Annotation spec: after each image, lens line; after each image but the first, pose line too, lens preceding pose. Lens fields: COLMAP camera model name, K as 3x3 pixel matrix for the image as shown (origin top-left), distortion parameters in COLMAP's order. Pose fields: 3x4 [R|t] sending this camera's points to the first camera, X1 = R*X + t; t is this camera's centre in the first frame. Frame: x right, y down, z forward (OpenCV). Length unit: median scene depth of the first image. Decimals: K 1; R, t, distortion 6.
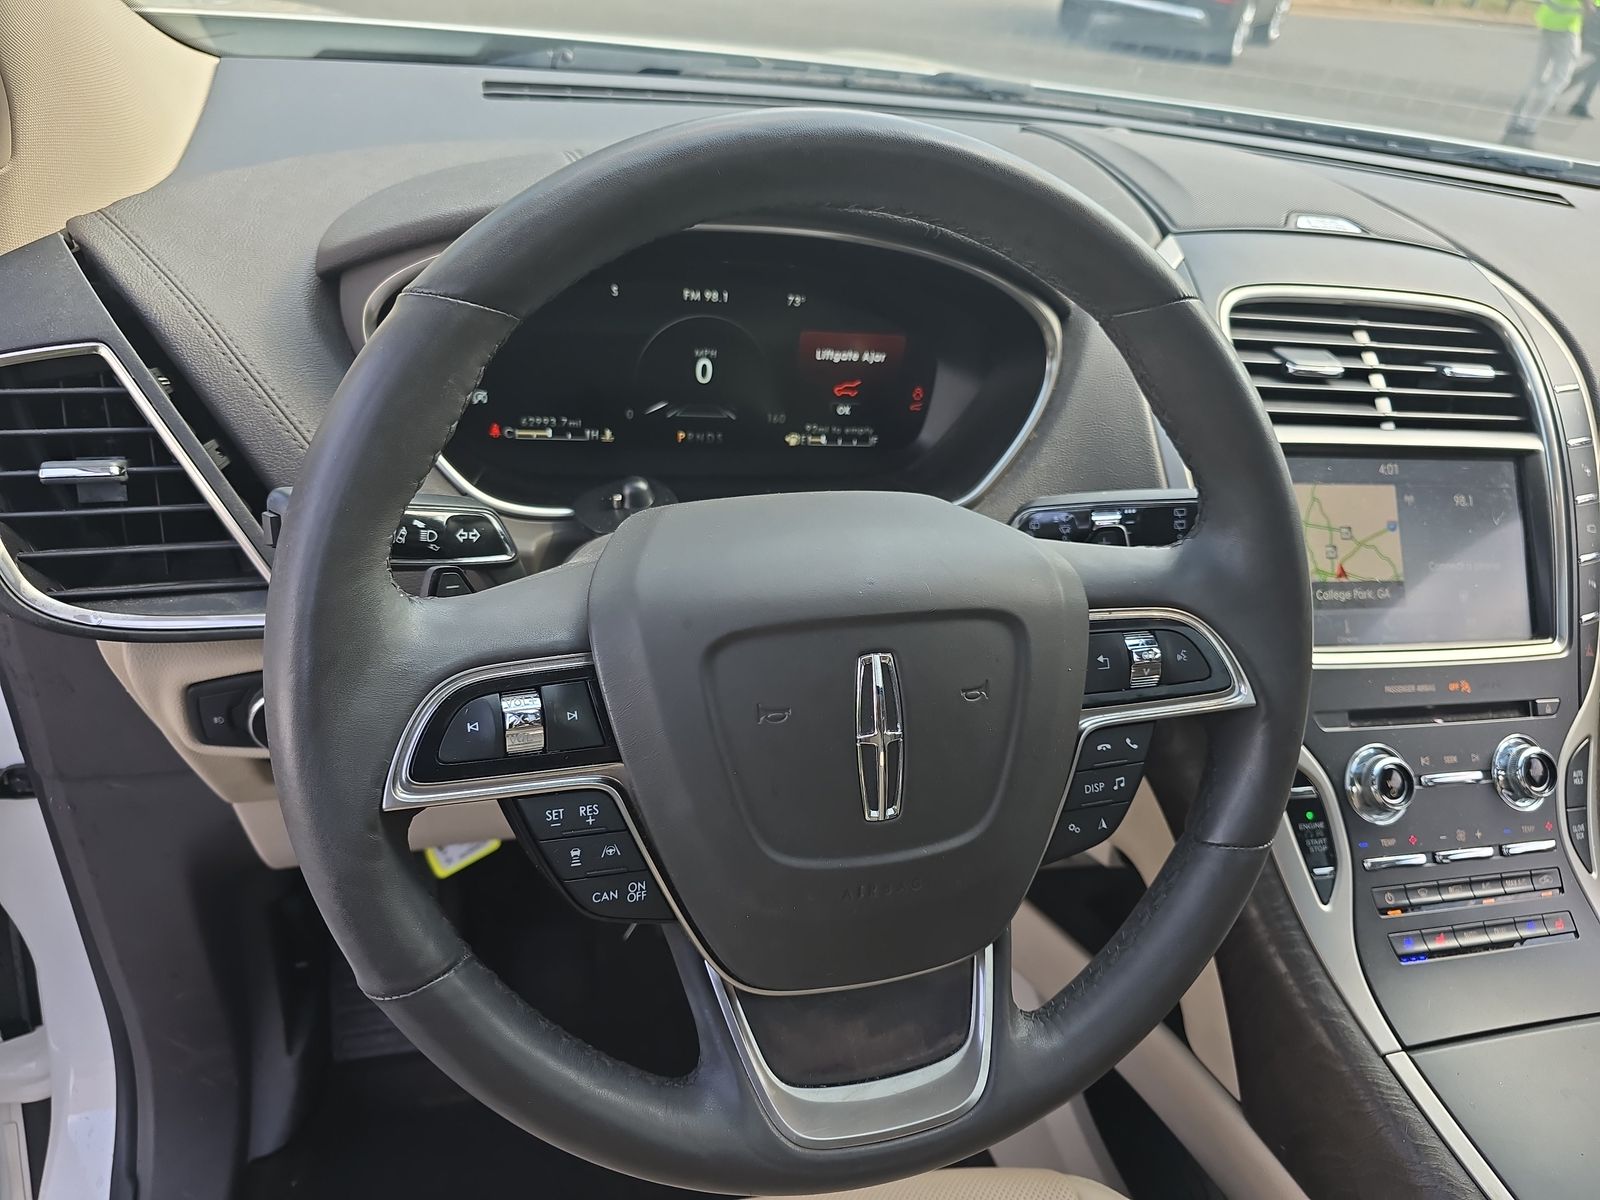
lens RADIAL K [[1095.8, 0, 793.0], [0, 1095.8, 613.4], [0, 0, 1]] dist [0.034065, -0.040419]
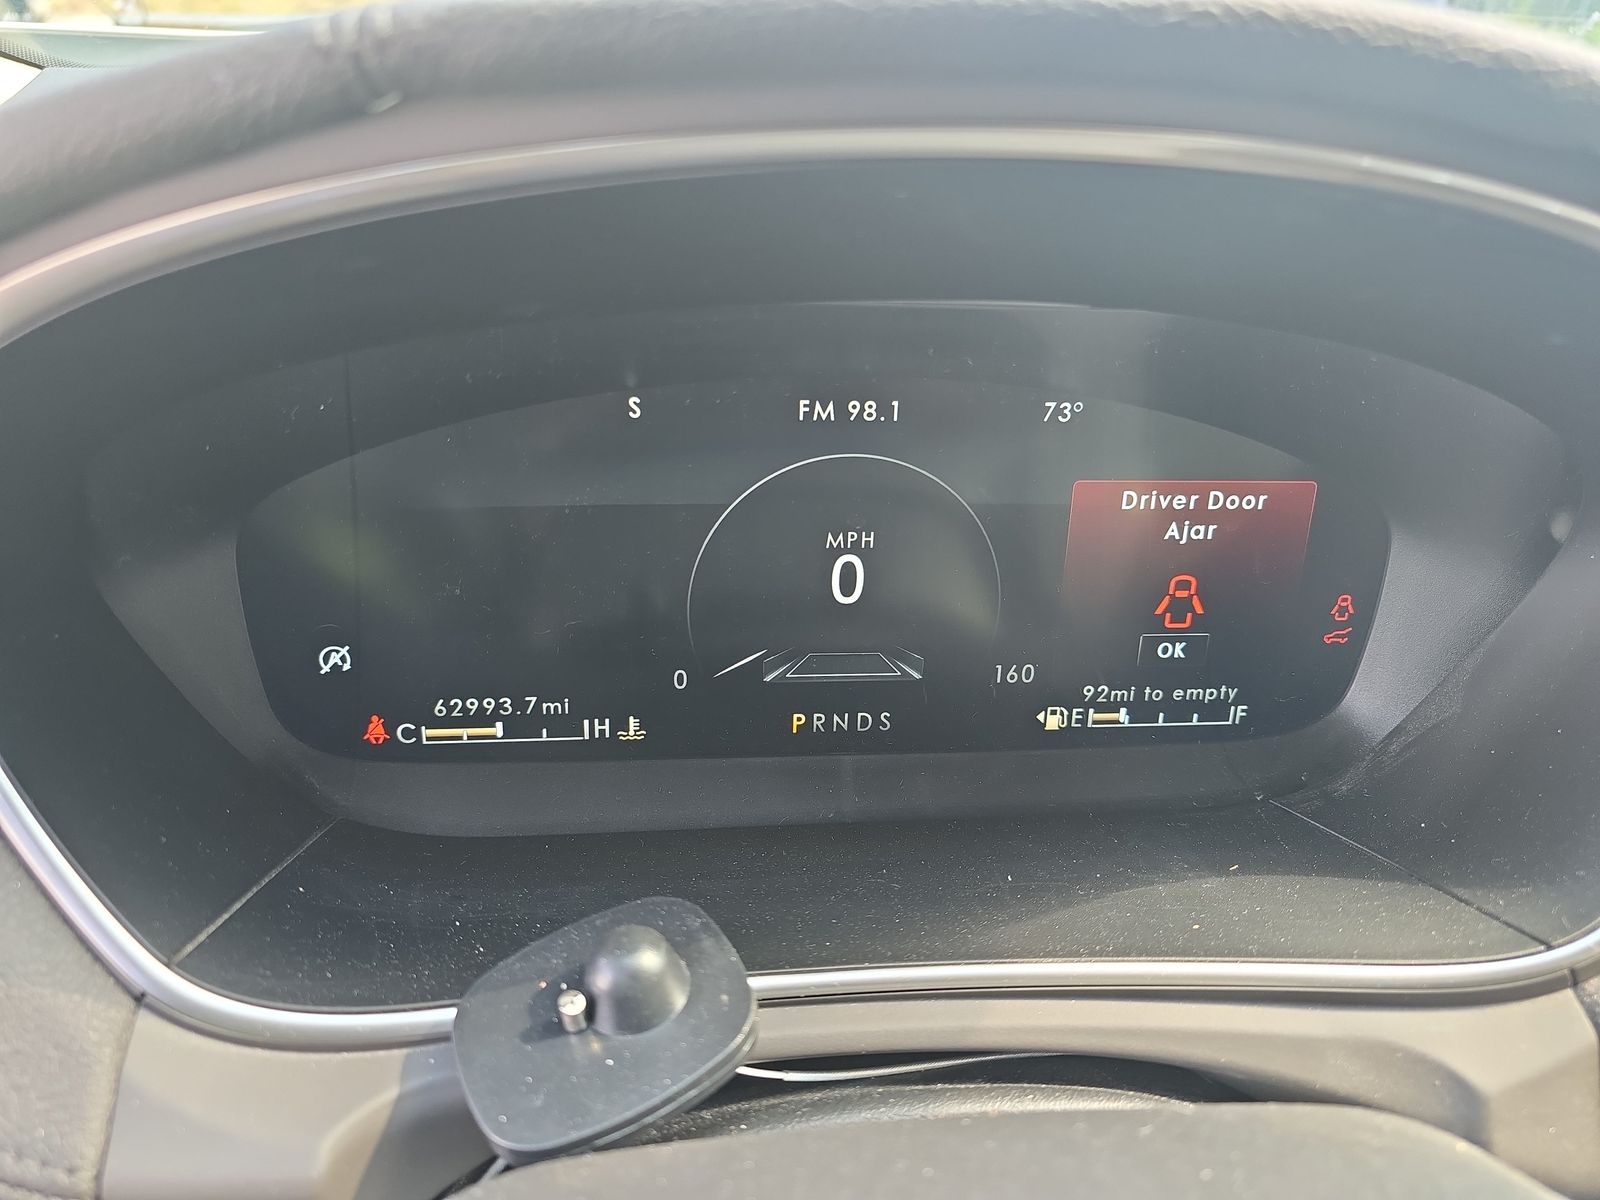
lens RADIAL K [[1095.8, 0, 790.6], [0, 1095.8, 612.5], [0, 0, 1]] dist [0.034065, -0.040419]
pose [[0.986104, -0.018469, -0.165100, -0.032869], [0.000082, 0.993855, -0.110687, -0.164741], [0.166130, 0.109135, 0.980046, 0.590793]]
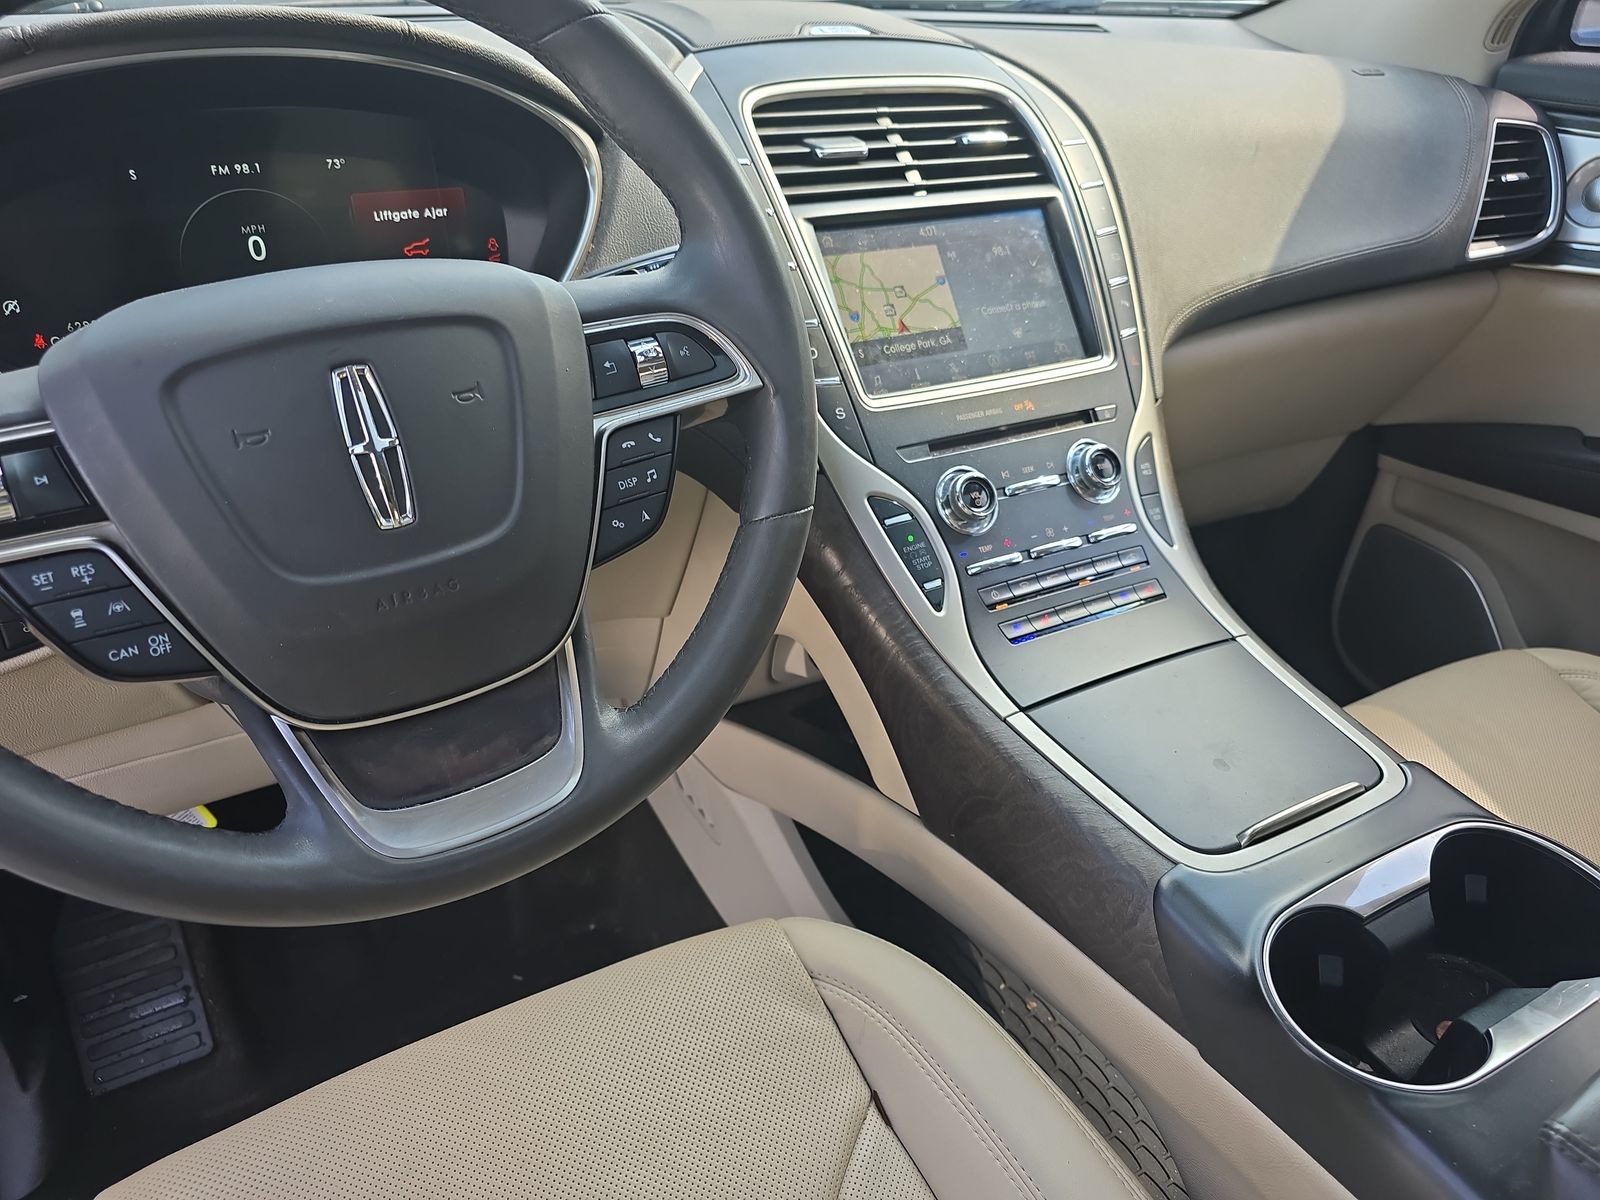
lens RADIAL K [[1095.8, 0, 794.9], [0, 1095.8, 616.5], [0, 0, 1]] dist [0.034065, -0.040419]
pose [[0.960590, -0.225060, 0.163143, 0.152014], [0.226652, 0.973934, 0.009032, 0.208909], [-0.160923, 0.028301, 0.986561, -0.049728]]
